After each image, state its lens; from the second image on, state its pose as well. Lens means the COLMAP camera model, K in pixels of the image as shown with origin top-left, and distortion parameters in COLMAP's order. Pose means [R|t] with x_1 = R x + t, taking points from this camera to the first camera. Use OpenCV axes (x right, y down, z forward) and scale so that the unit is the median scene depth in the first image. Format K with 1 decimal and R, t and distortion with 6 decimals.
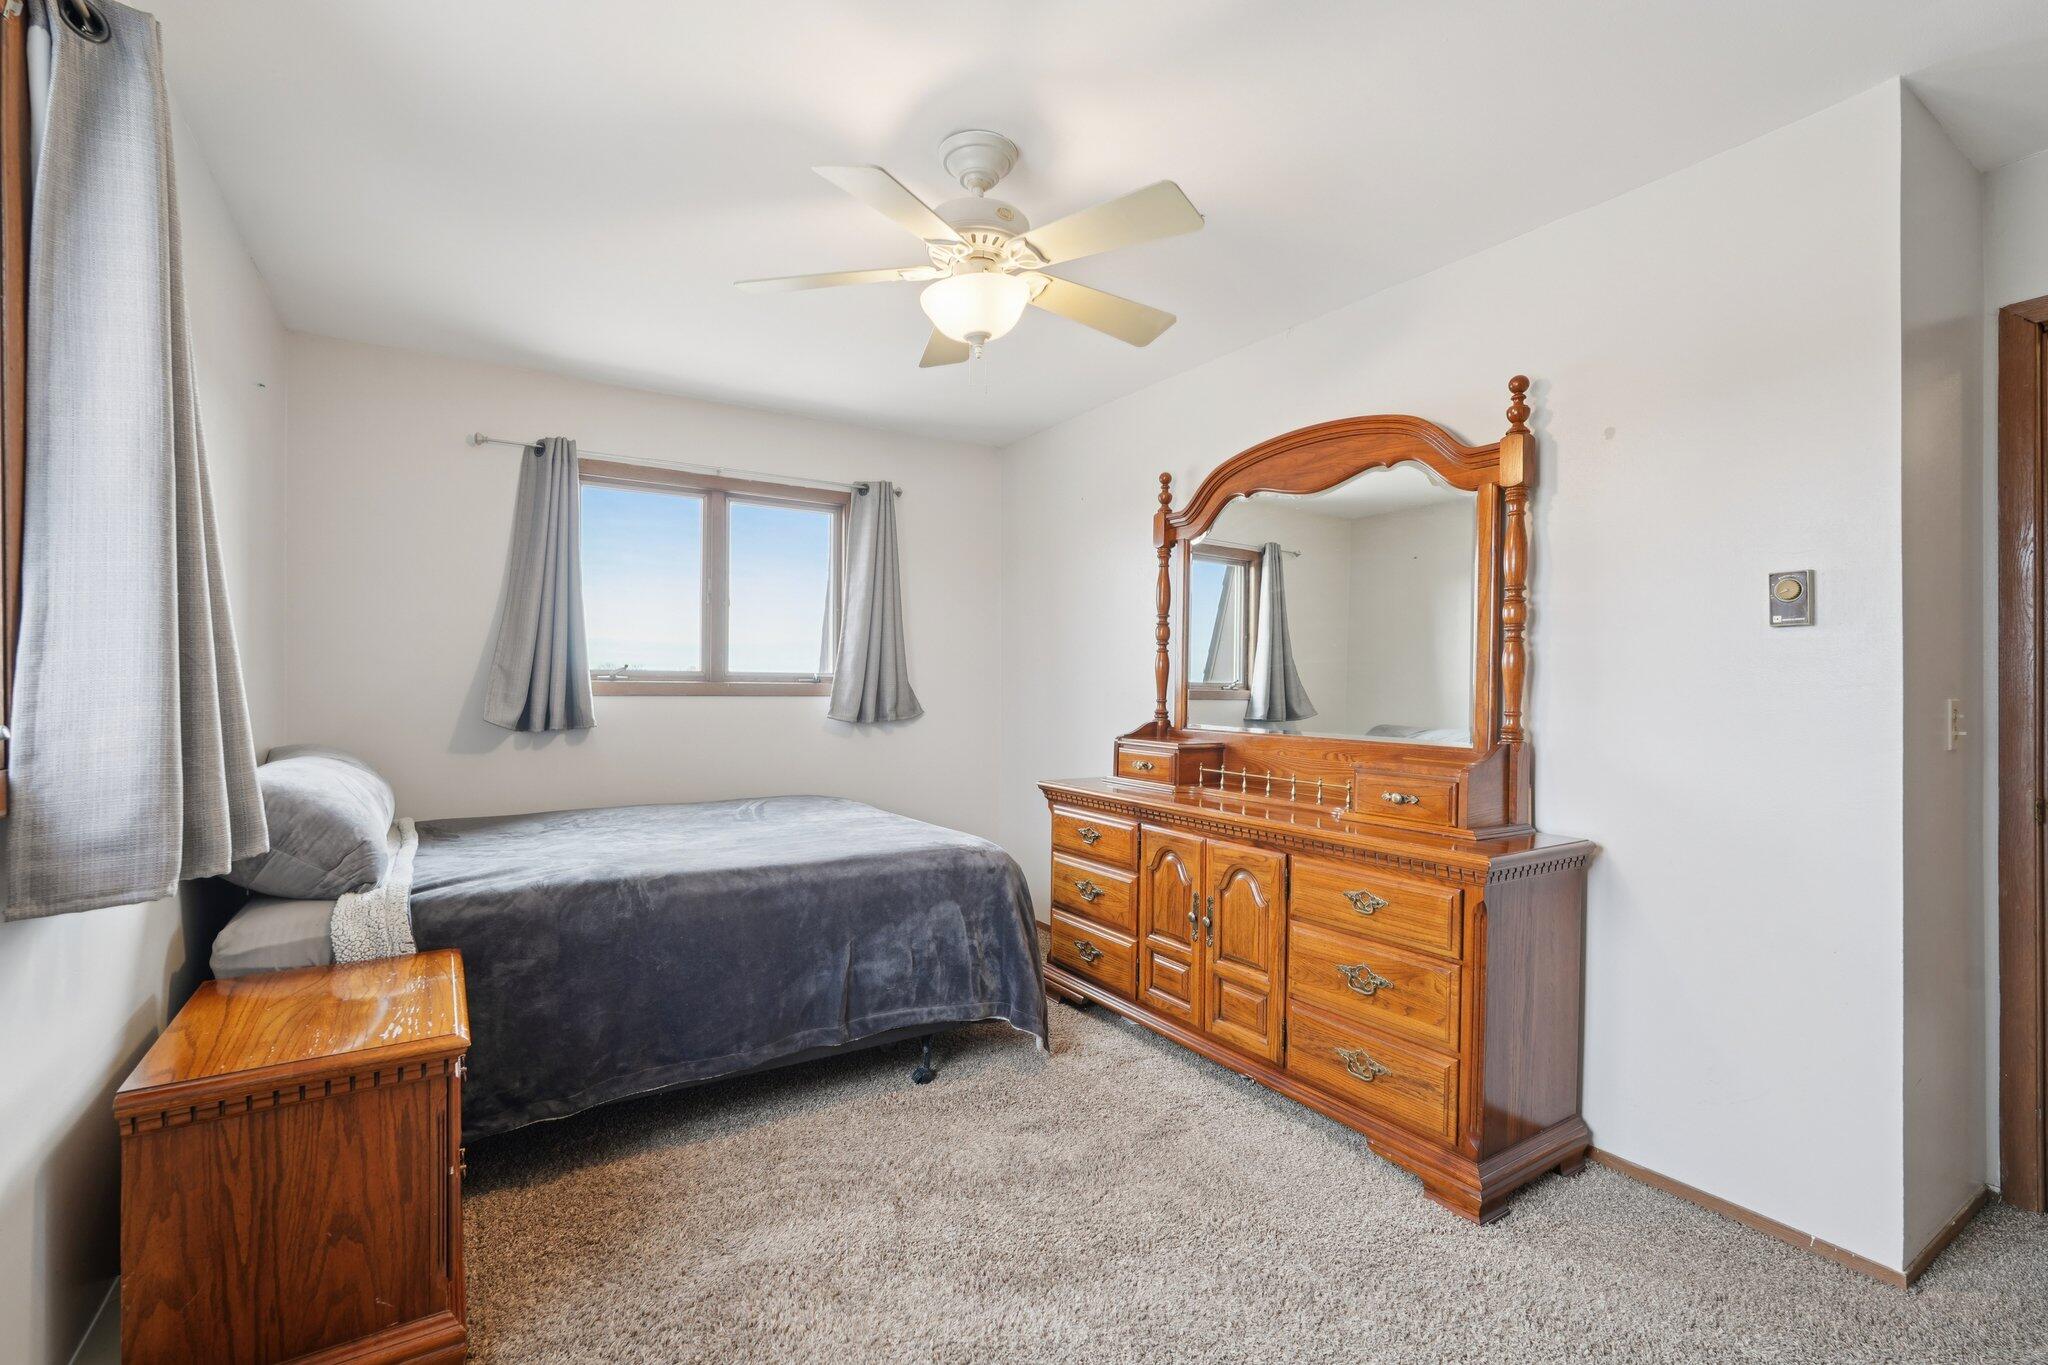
lens RADIAL K [[907.0, 0, 1025.8], [0, 907.0, 695.0], [0, 0, 1]] dist [0.001854, 0.000369]
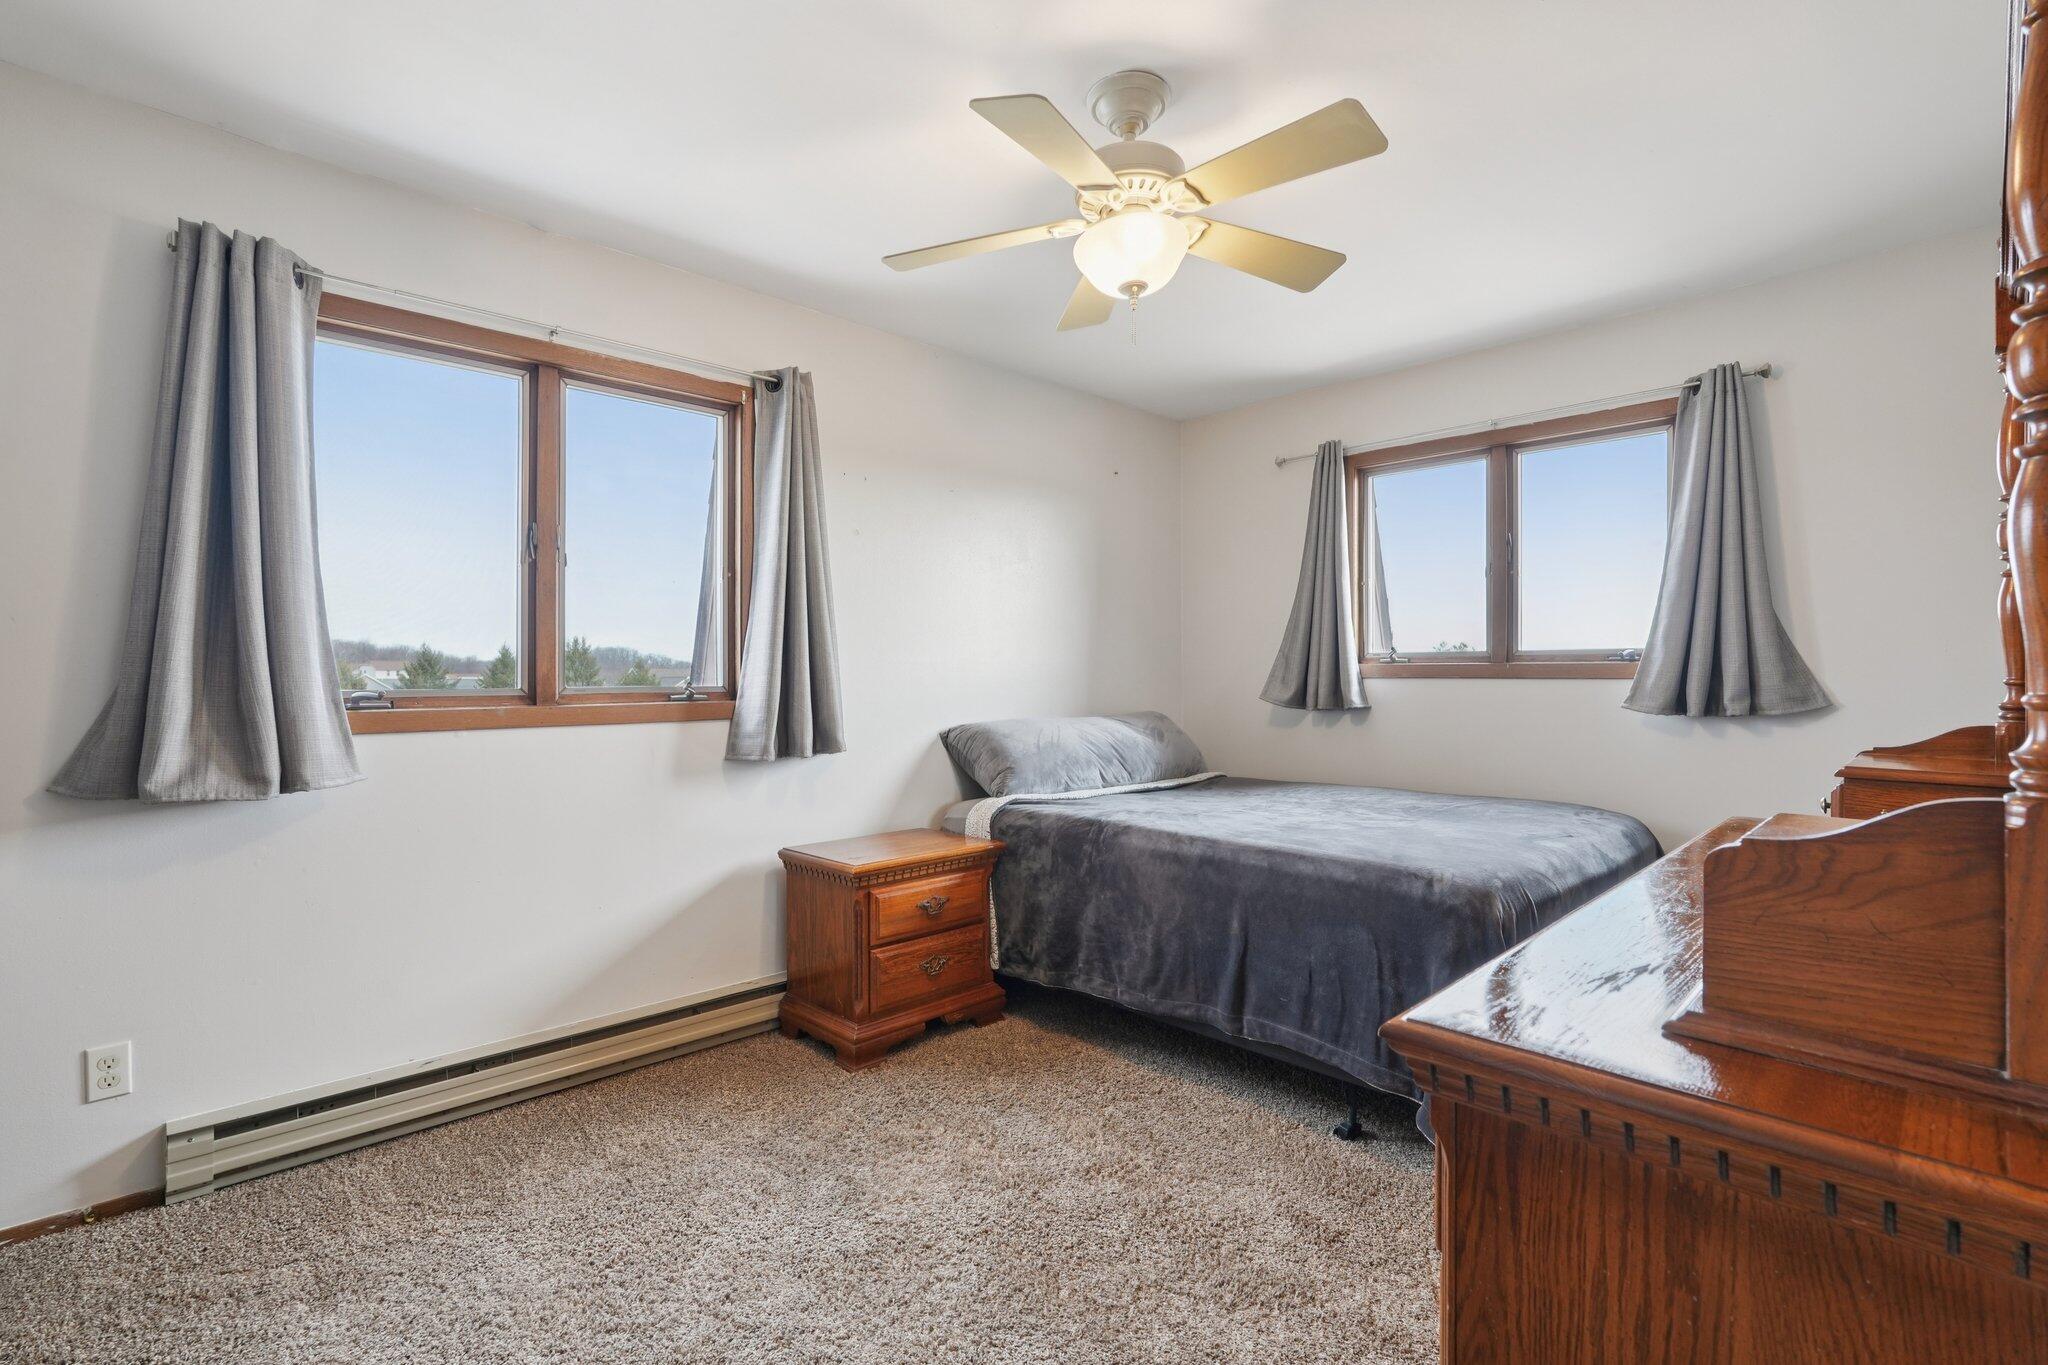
lens RADIAL K [[943.3, 0, 1027.9], [0, 943.3, 676.7], [0, 0, 1]] dist [-0.004766, -0.000096]
pose [[0.198113, -0.009120, -0.980137, 0.520860], [-0.004760, 0.999936, -0.010266, 0.011693], [0.980168, 0.006699, 0.198057, 0.415081]]
